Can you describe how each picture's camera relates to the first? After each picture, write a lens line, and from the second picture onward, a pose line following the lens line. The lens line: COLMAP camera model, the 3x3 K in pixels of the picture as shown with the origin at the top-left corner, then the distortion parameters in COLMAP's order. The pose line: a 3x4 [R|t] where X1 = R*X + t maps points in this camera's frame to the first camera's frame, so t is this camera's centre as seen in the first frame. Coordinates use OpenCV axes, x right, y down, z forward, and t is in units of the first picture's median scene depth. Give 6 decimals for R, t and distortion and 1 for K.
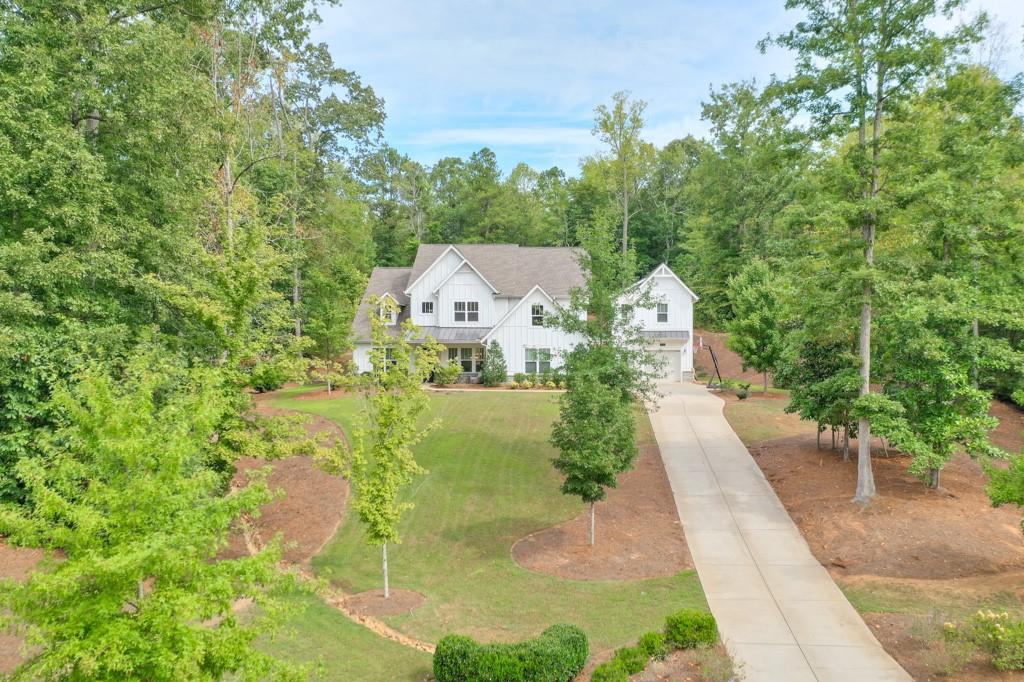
lens RADIAL K [[842.3, 0, 570.0], [0, 842.3, 342.8], [0, 0, 1]] dist [-0.007984, -0.005856]
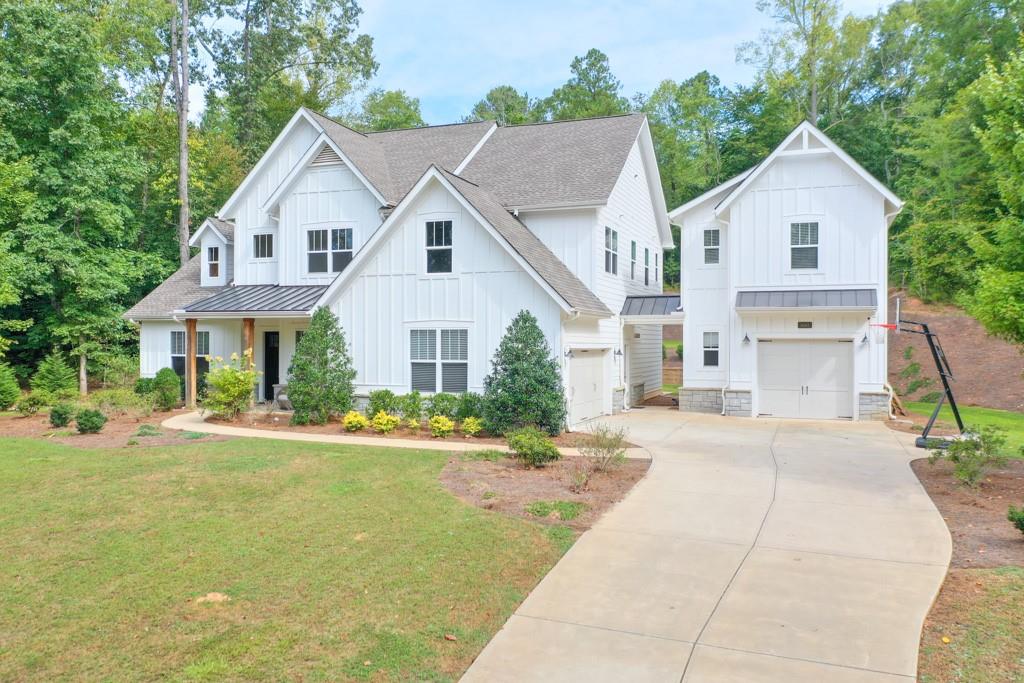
lens RADIAL K [[837.2, 0, 490.7], [0, 837.2, 342.0], [0, 0, 1]] dist [-0.003534, -0.001425]
pose [[0.932237, 0.004685, -0.361819, 0.123659], [-0.005831, 0.999981, -0.002077, 0.012808], [0.361802, 0.004046, 0.932246, 0.618968]]
